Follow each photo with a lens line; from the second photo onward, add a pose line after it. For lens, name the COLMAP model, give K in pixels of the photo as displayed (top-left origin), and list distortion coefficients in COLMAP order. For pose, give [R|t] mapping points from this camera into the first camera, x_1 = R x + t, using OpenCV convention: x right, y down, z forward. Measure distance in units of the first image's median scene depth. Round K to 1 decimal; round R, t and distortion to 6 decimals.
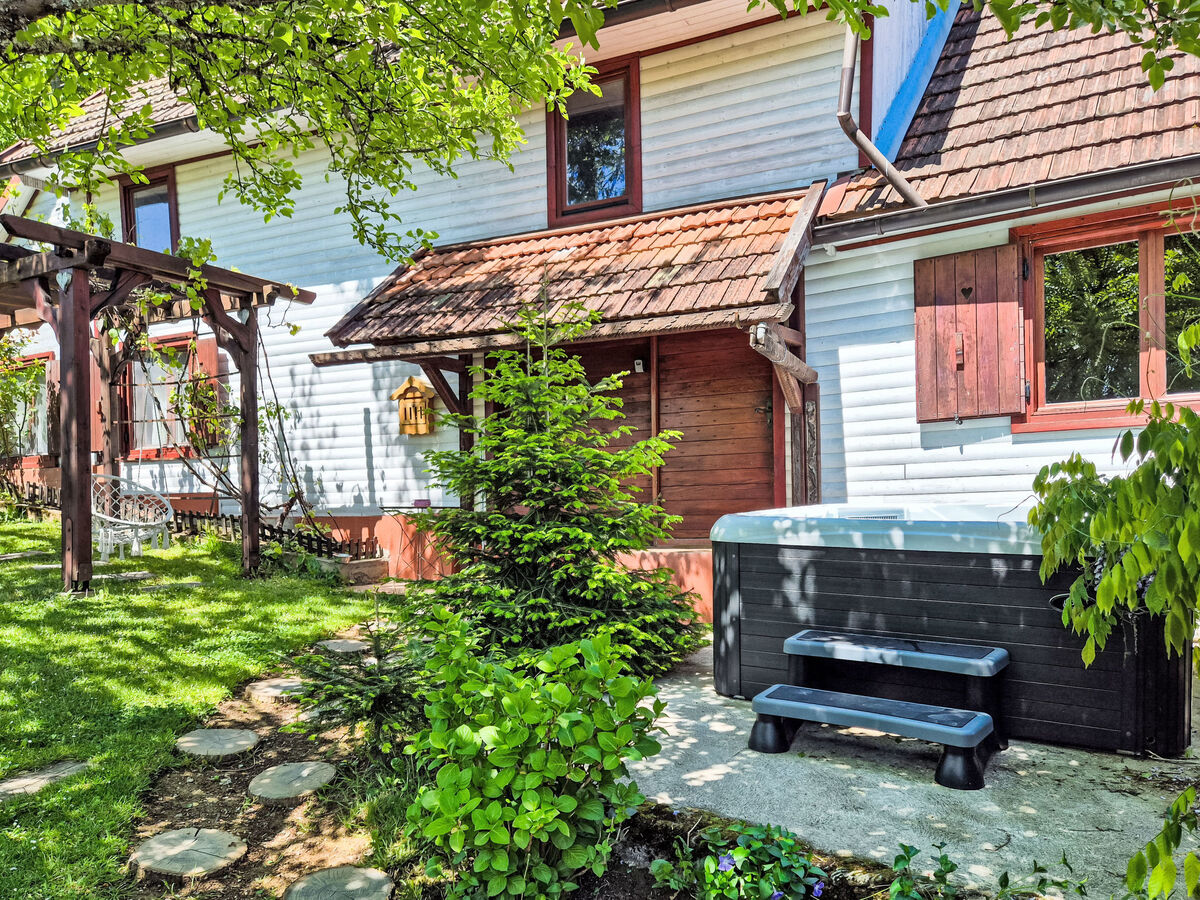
lens RADIAL K [[893.3, 0, 612.5], [0, 893.3, 510.0], [0, 0, 1]] dist [0.101349, -0.098072]
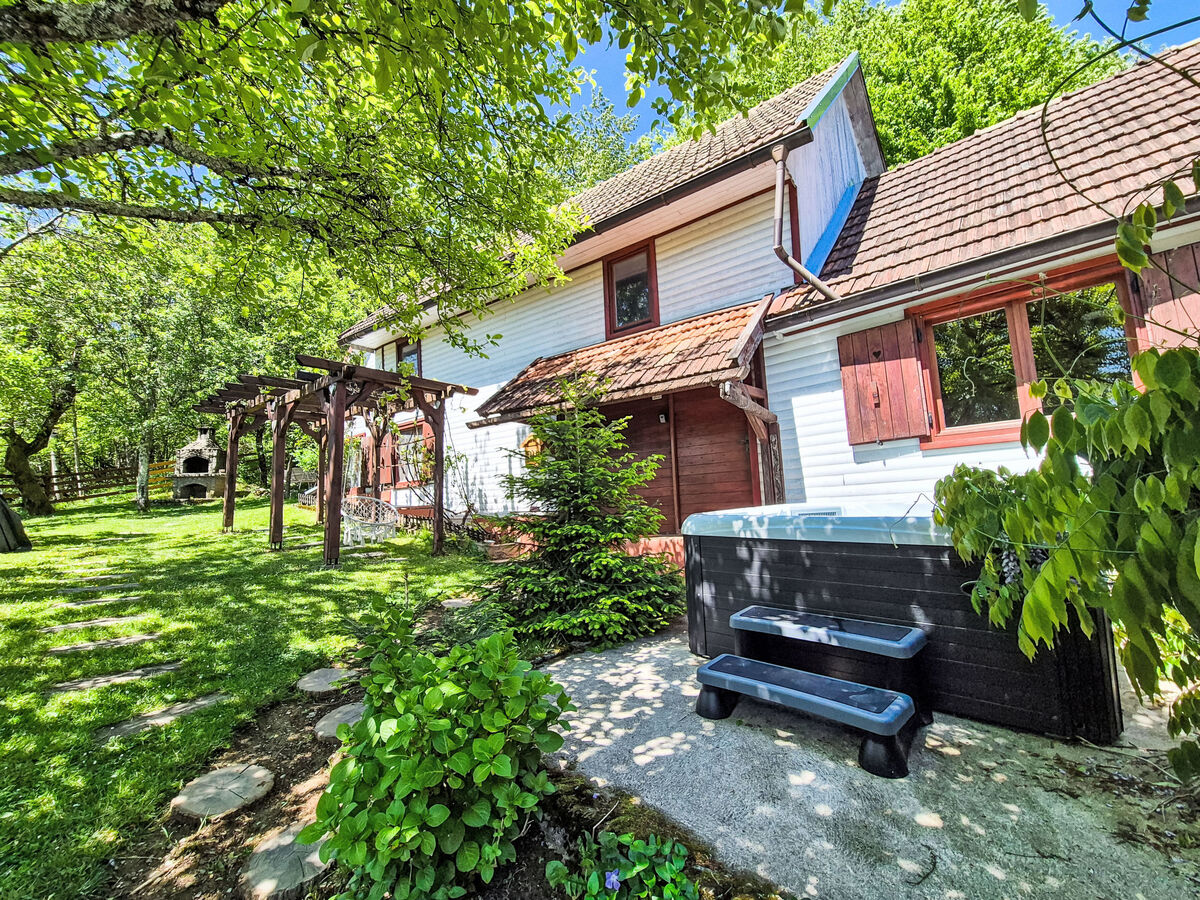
lens RADIAL K [[487.9, 0, 600.0], [0, 487.9, 450.0], [0, 0, 1]] dist [0.001136, 0.000077]
pose [[0.982081, -0.041915, -0.183739, 0.093260], [0.019105, 0.992073, -0.124201, -0.001400], [0.187489, 0.118465, 0.975097, 0.178375]]
